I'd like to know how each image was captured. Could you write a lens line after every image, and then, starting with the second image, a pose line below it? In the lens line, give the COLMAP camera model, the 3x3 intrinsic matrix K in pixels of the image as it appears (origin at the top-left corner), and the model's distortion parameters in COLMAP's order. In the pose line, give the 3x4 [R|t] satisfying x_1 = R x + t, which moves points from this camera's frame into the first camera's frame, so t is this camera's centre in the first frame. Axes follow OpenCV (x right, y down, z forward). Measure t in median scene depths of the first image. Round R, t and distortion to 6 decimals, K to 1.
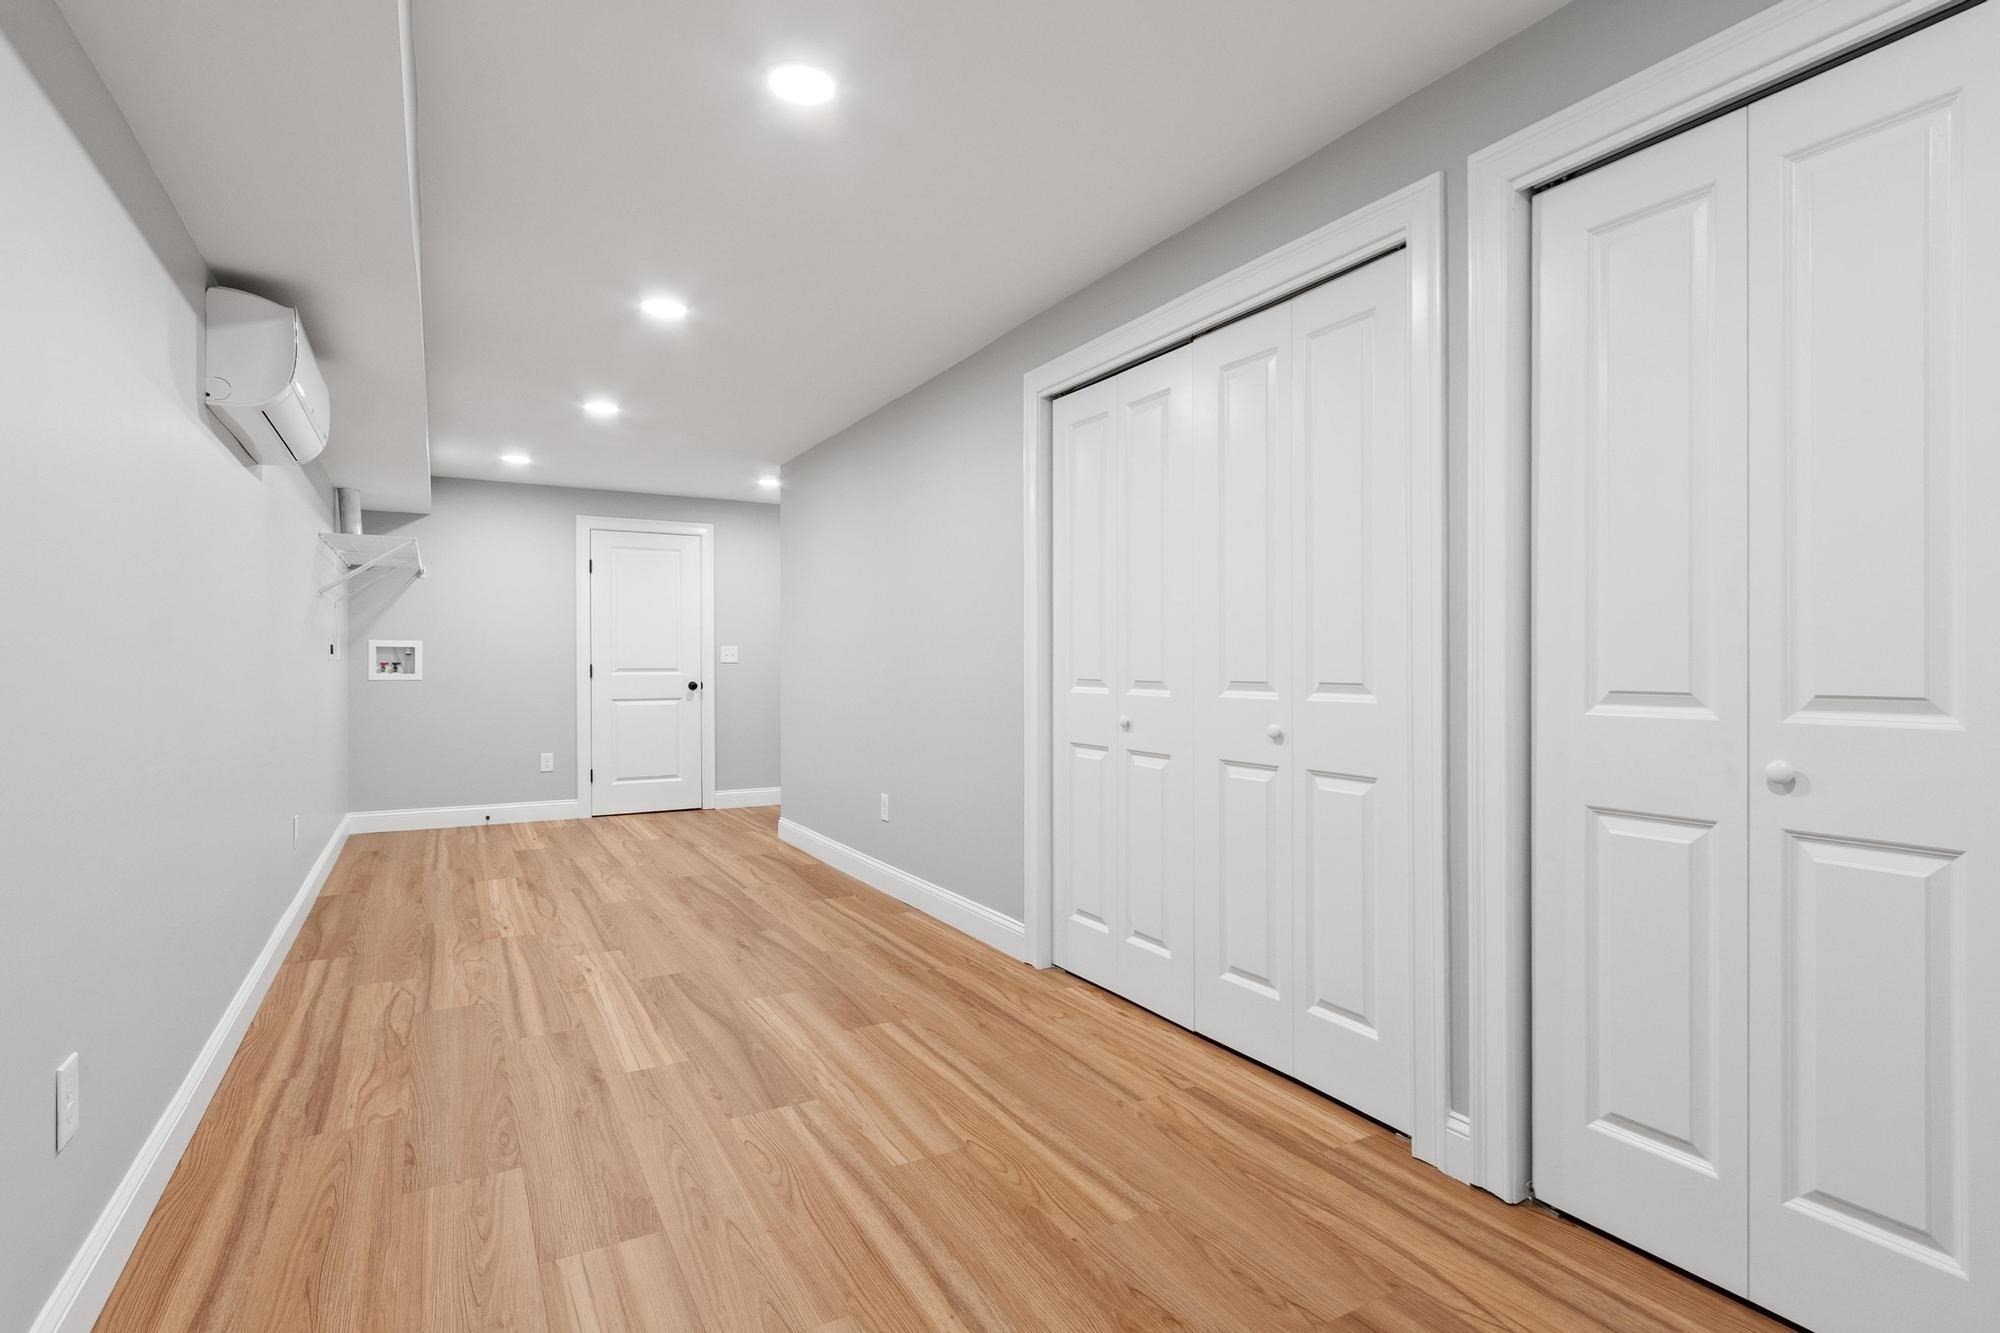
lens RADIAL K [[1080.5, 0, 1036.5], [0, 1080.5, 675.3], [0, 0, 1]] dist [-0.000490, -0.001800]
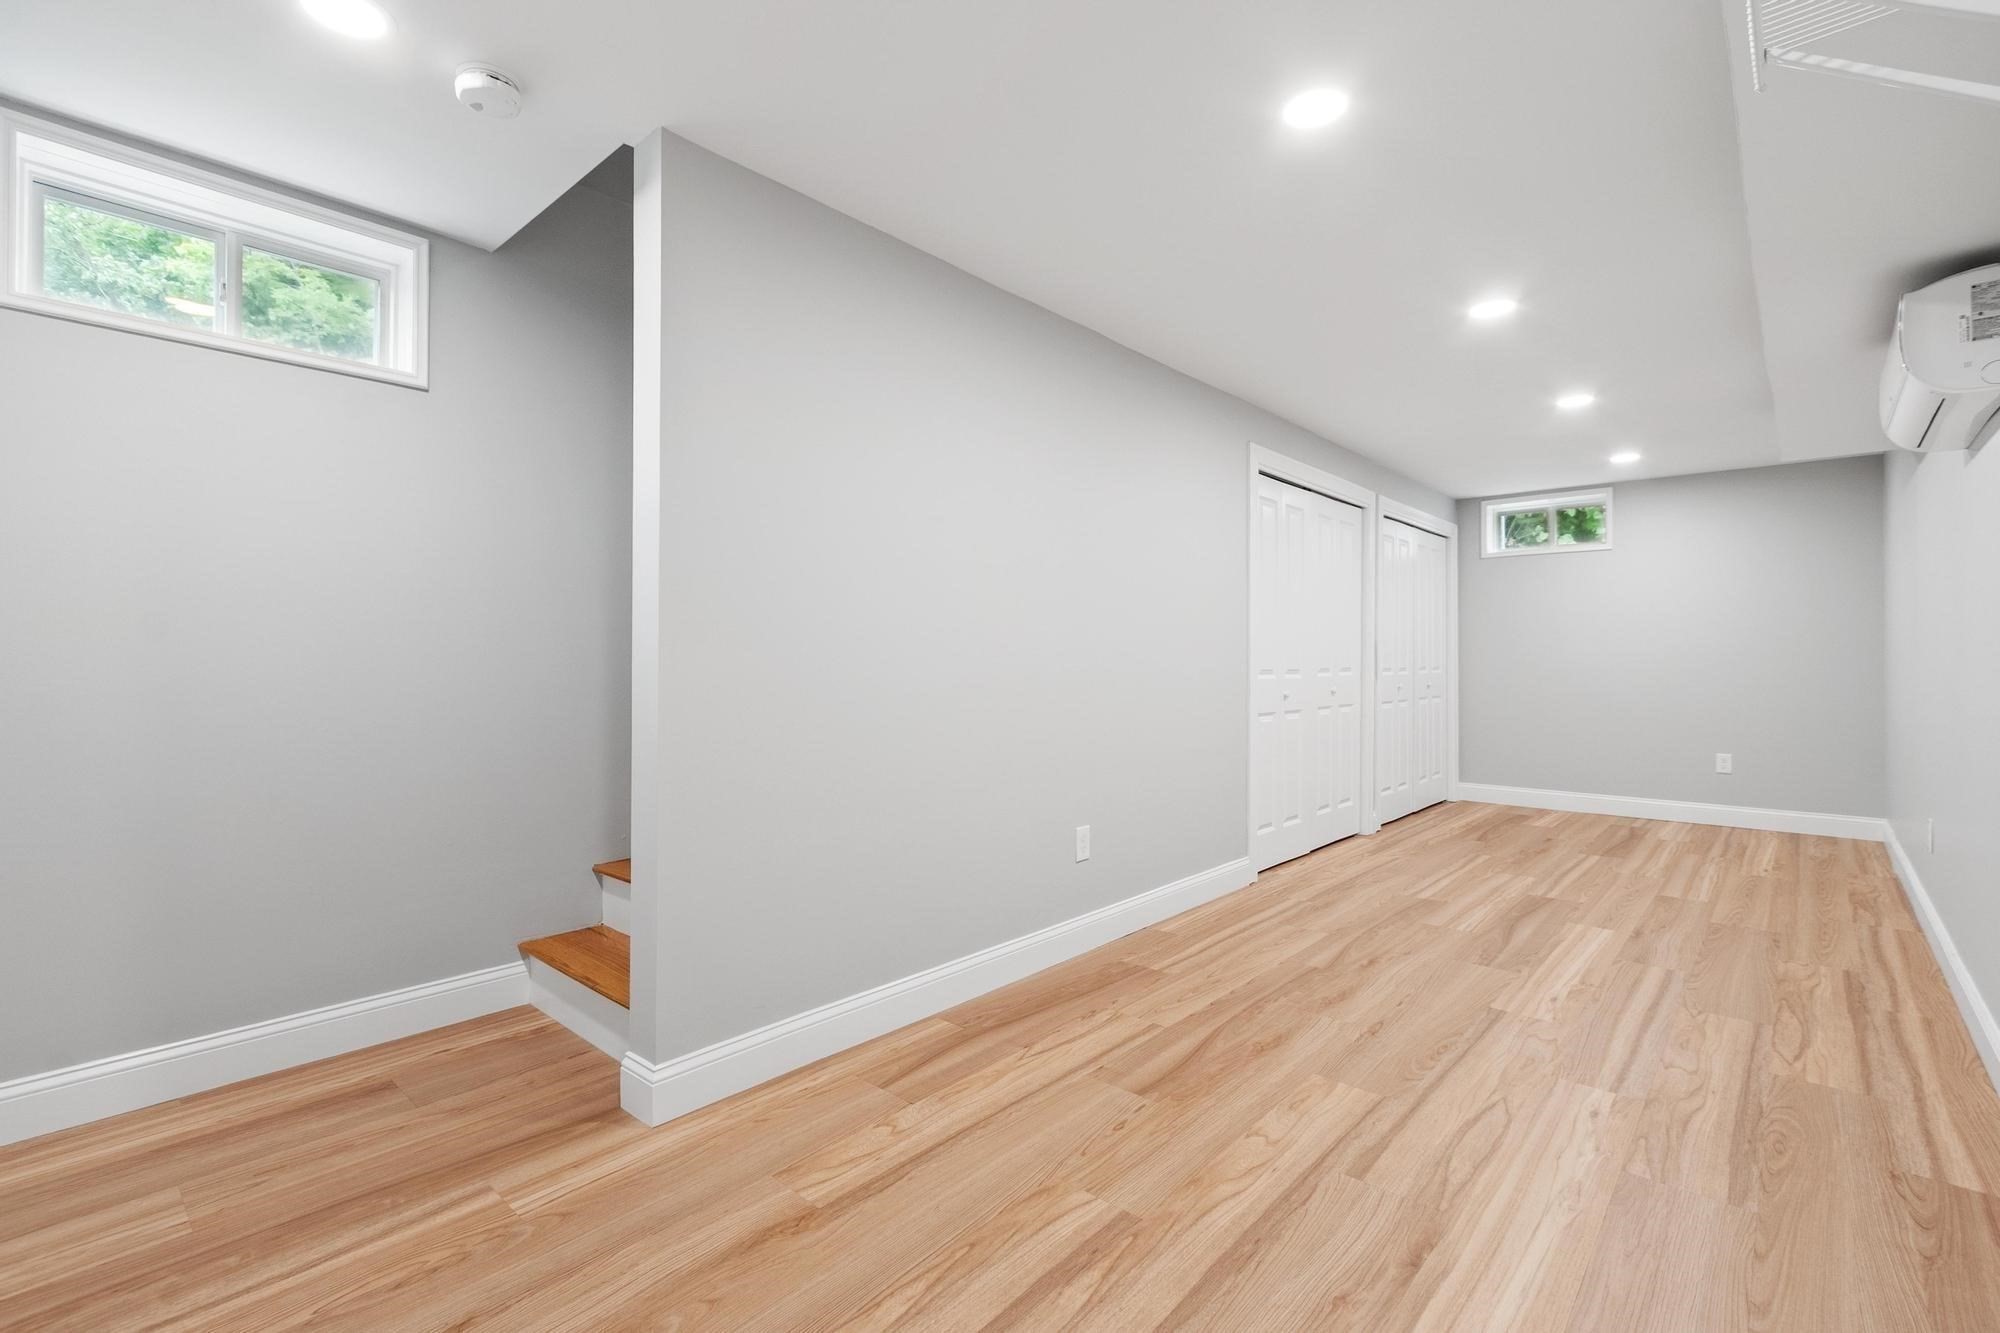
lens RADIAL K [[887.8, 0, 1010.8], [0, 887.8, 663.3], [0, 0, 1]] dist [-0.000428, 0.000140]
pose [[-0.331526, -0.007910, 0.943413, -1.020255], [0.004732, 0.999938, 0.010047, -0.020127], [-0.943434, 0.007795, -0.331468, 1.771813]]
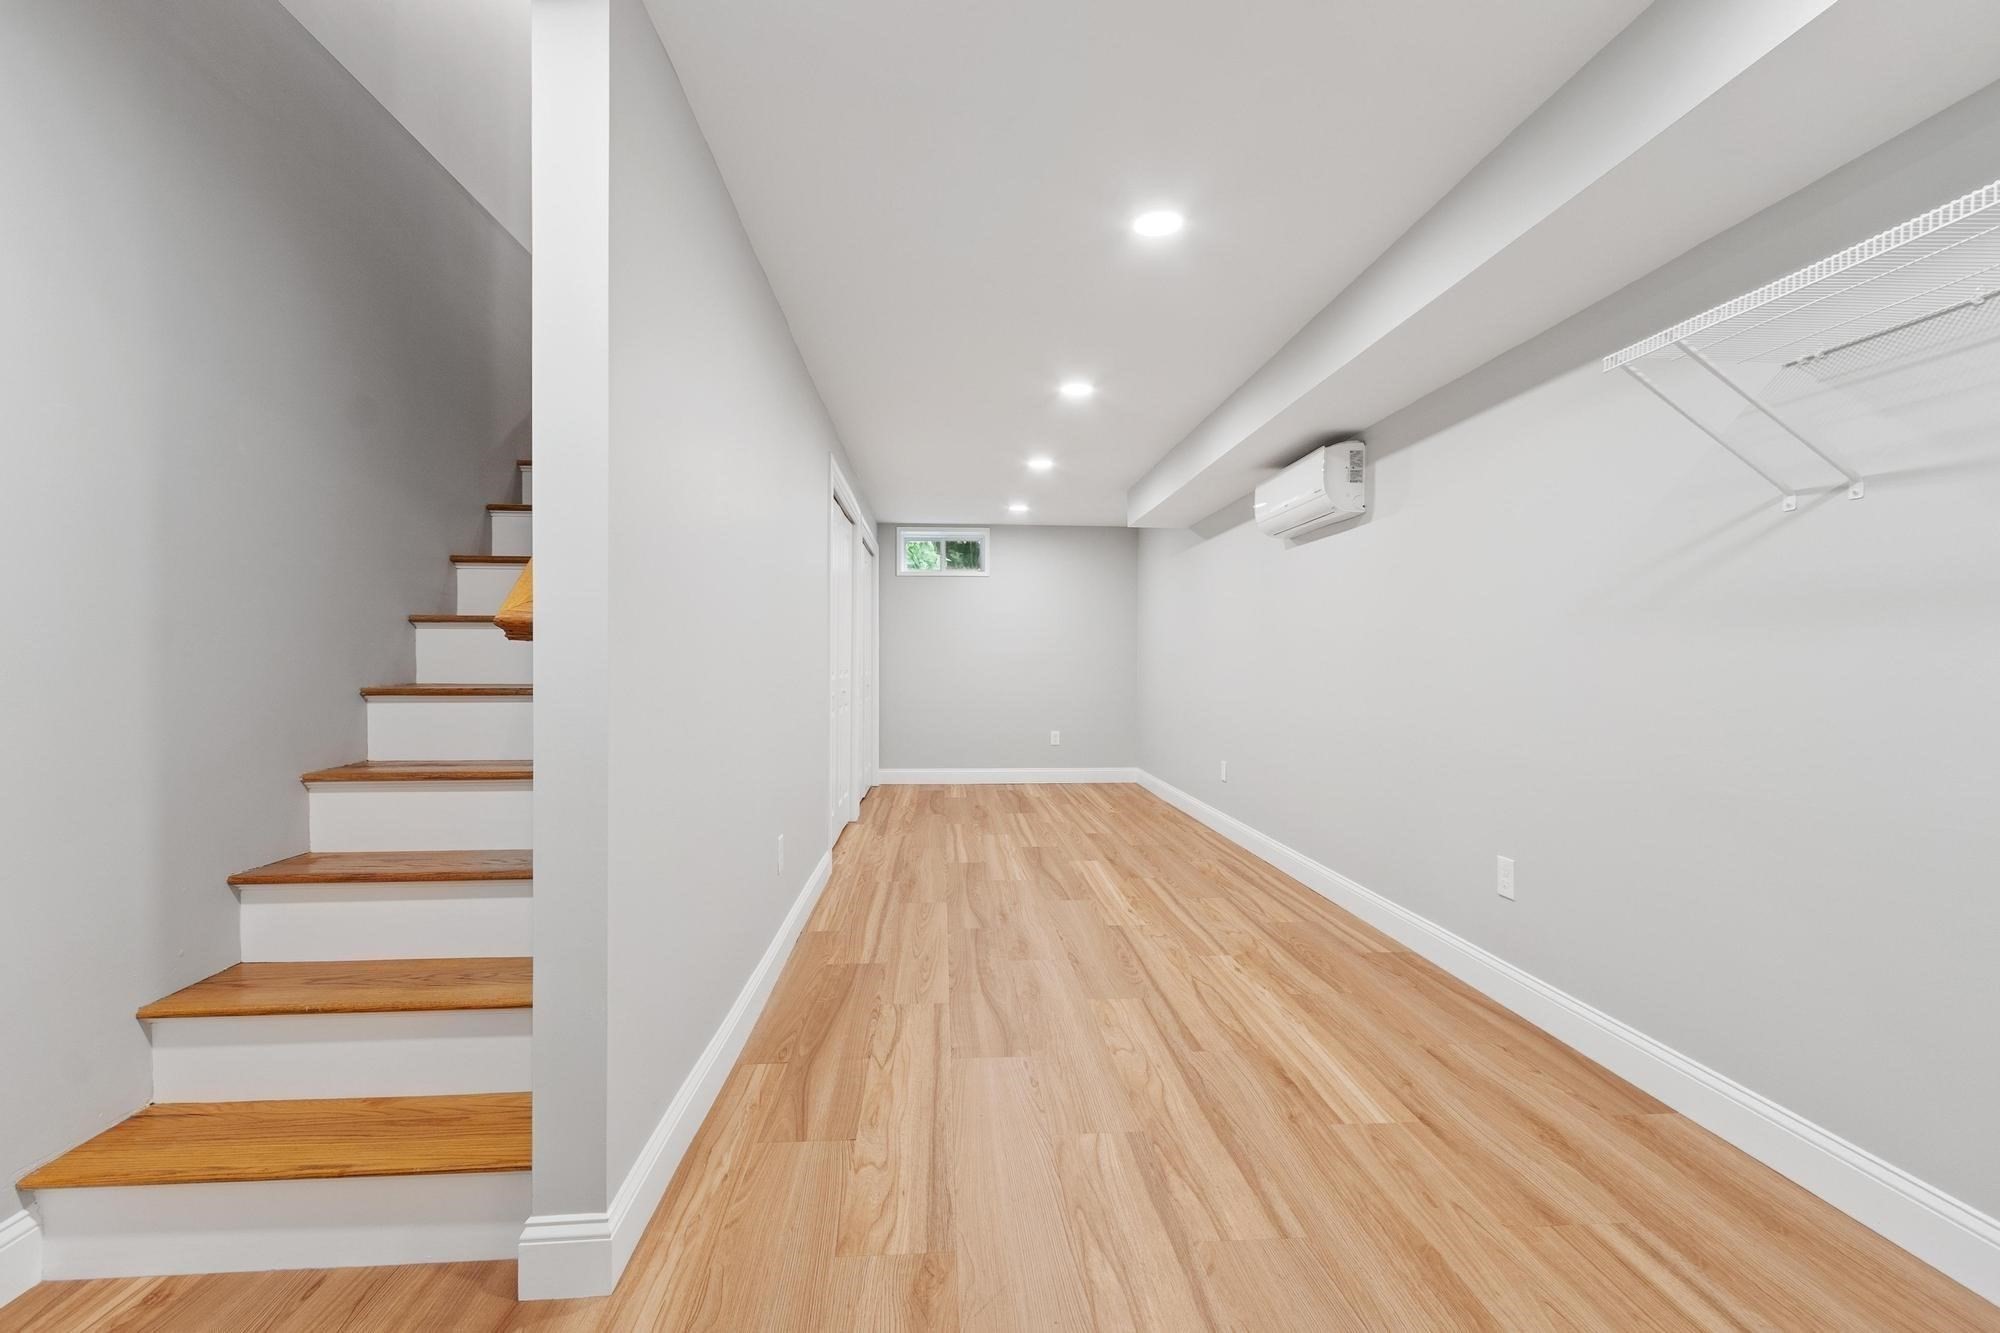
lens RADIAL K [[887.8, 0, 1010.8], [0, 887.8, 663.3], [0, 0, 1]] dist [-0.000428, 0.000140]
pose [[-0.903898, -0.003446, 0.427734, -0.766471], [-0.000161, 0.999970, 0.007715, -0.019210], [-0.427748, 0.006904, -0.903872, 2.087951]]
